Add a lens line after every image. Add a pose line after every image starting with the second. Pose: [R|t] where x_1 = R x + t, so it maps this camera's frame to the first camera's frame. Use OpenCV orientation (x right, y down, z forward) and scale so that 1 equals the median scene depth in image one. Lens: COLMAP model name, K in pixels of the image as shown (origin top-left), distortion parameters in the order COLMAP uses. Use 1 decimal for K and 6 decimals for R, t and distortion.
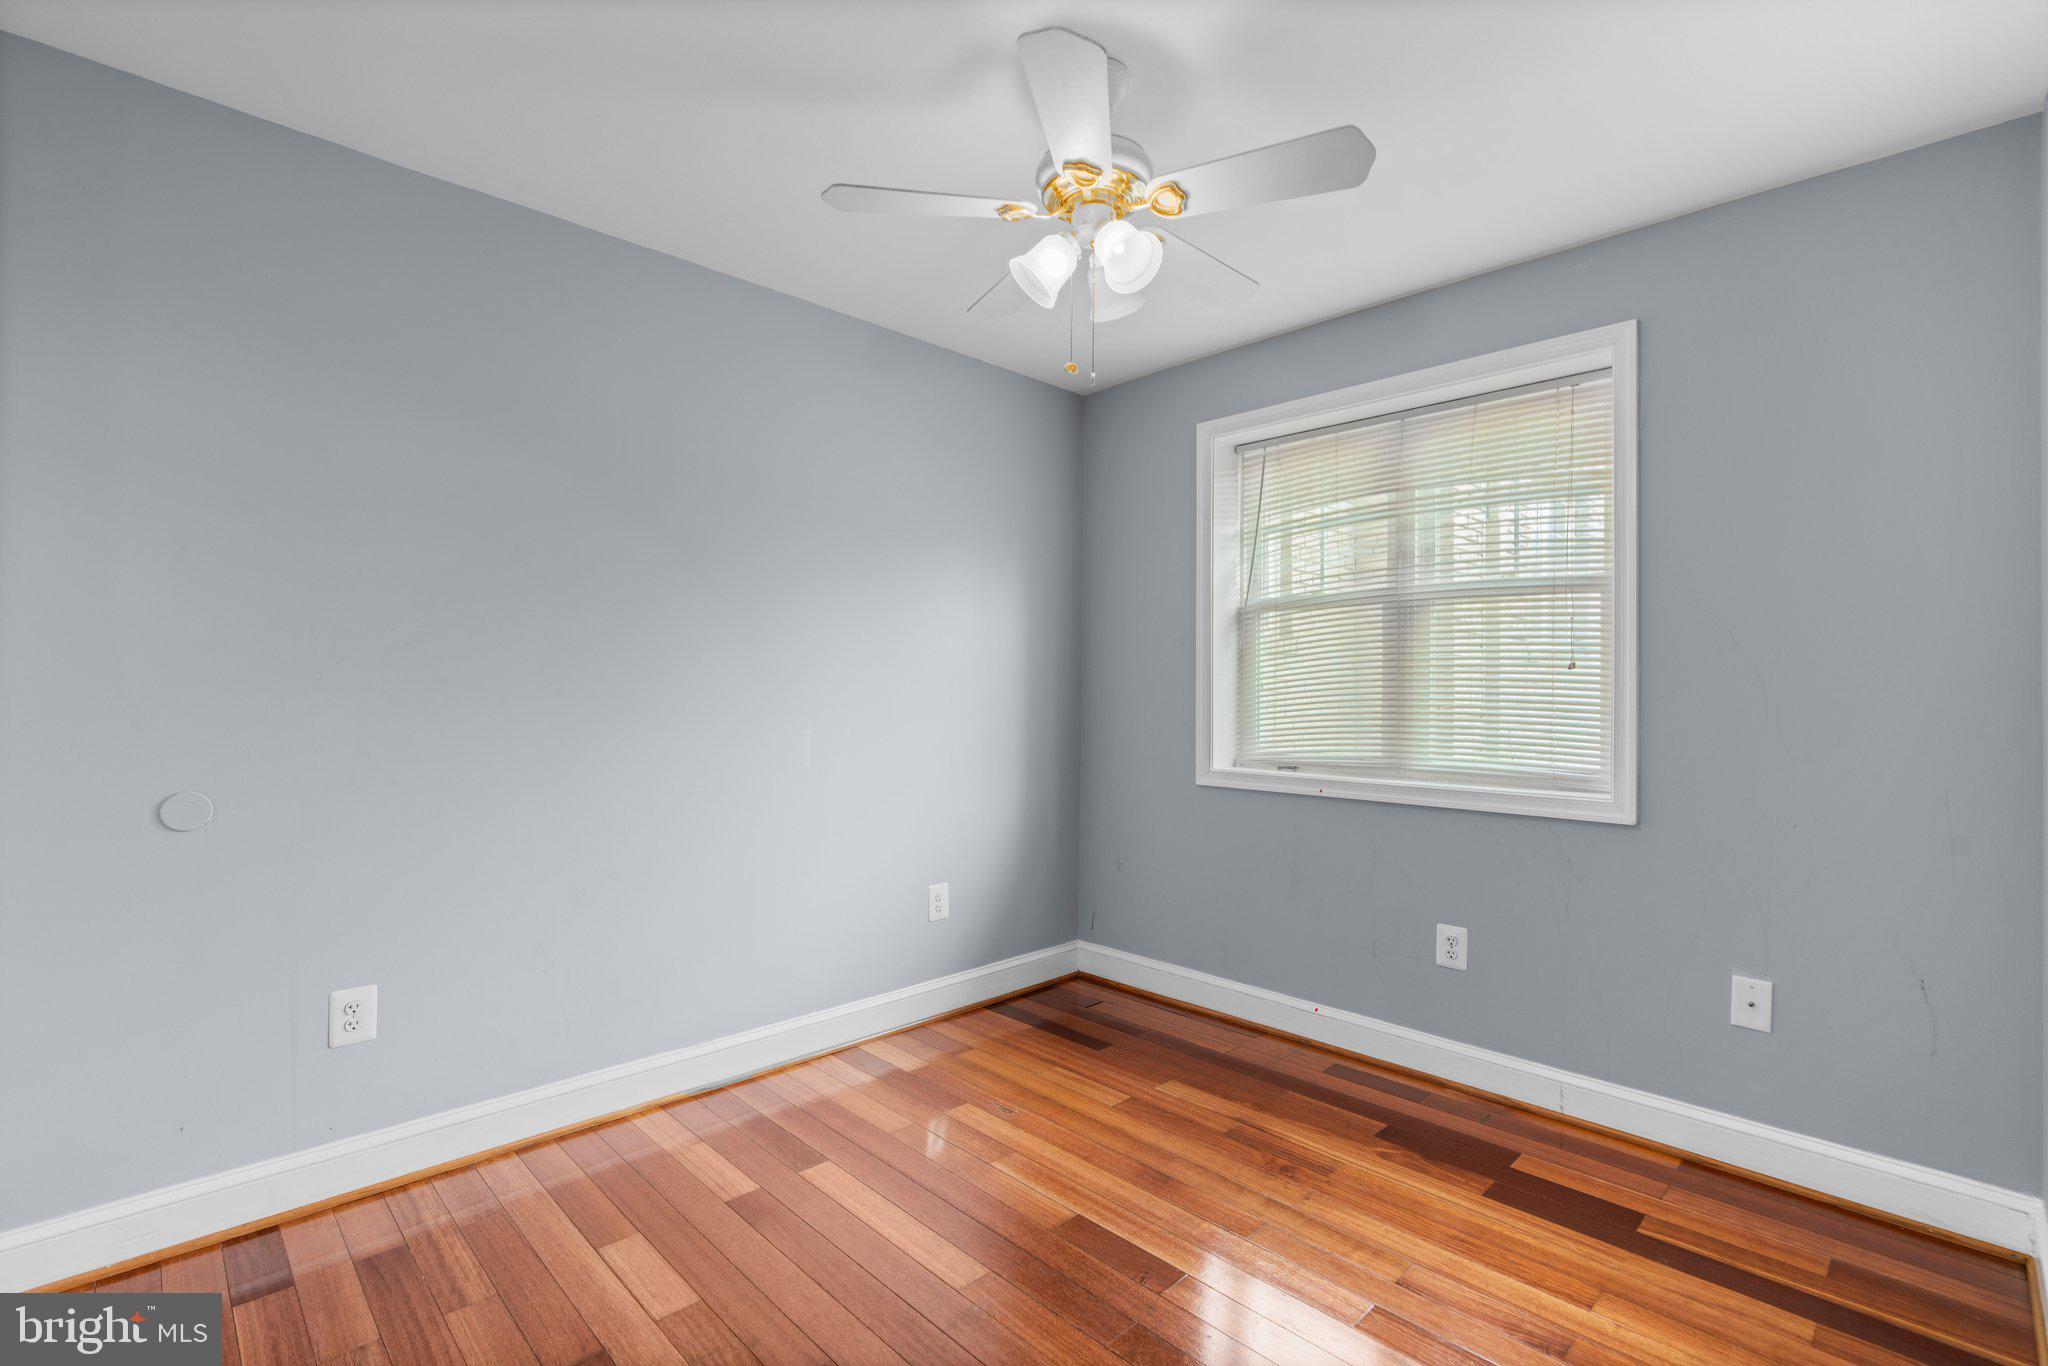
lens RADIAL K [[919.1, 0, 1036.5], [0, 919.1, 691.6], [0, 0, 1]] dist [-0.014689, 0.007992]
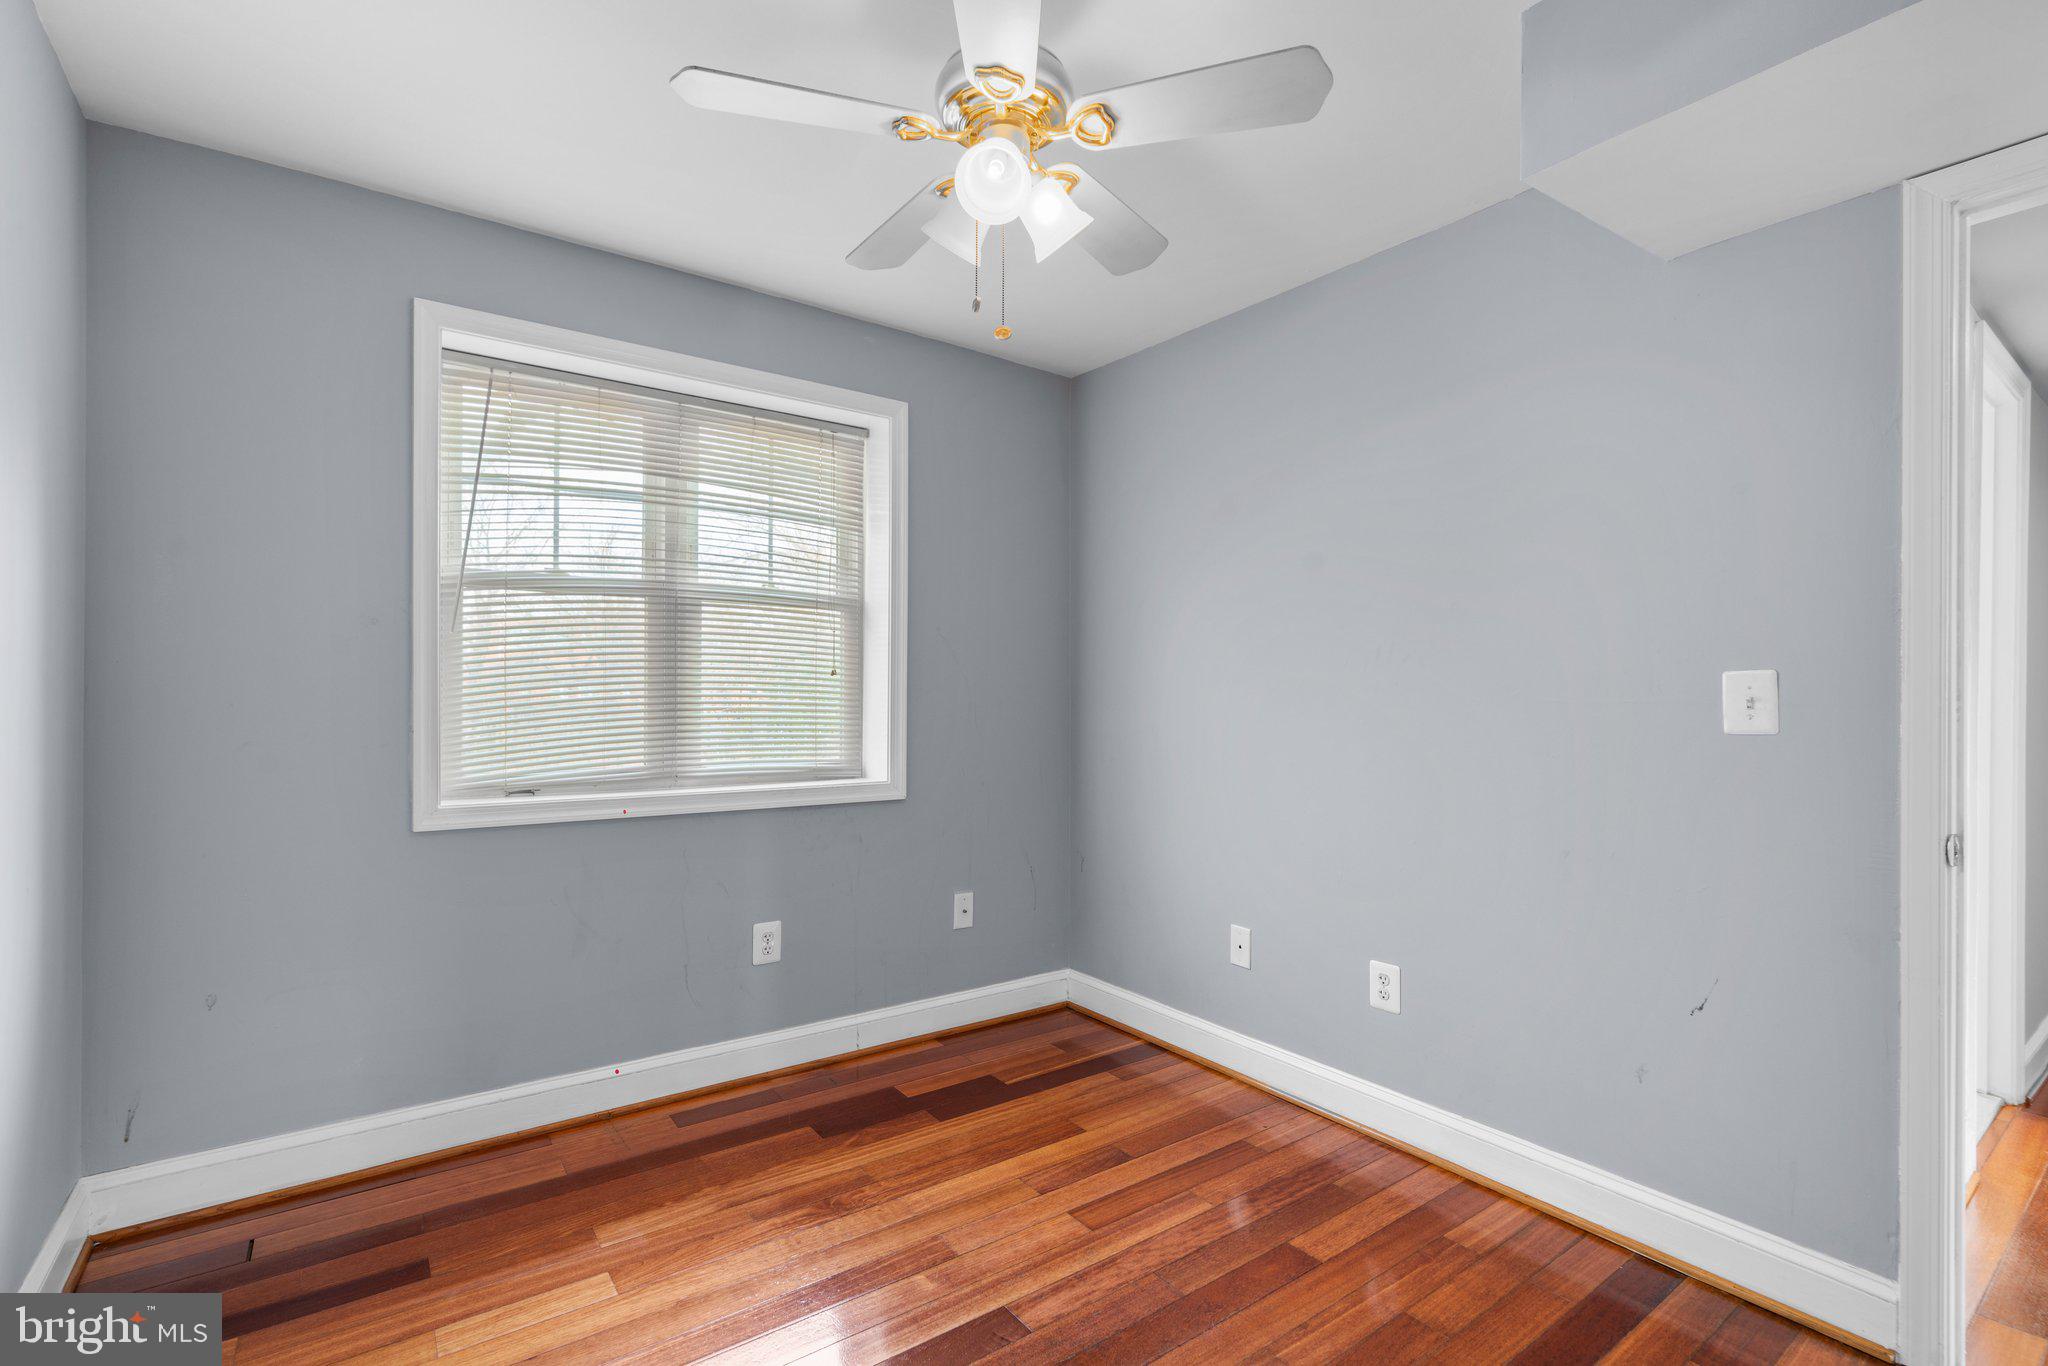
lens RADIAL K [[919.1, 0, 1036.5], [0, 919.1, 691.6], [0, 0, 1]] dist [-0.014689, 0.007992]
pose [[0.150684, -0.005175, 0.988568, -0.505900], [-0.007772, 0.999949, 0.006419, -0.012480], [-0.988551, -0.008650, 0.150637, 0.532289]]
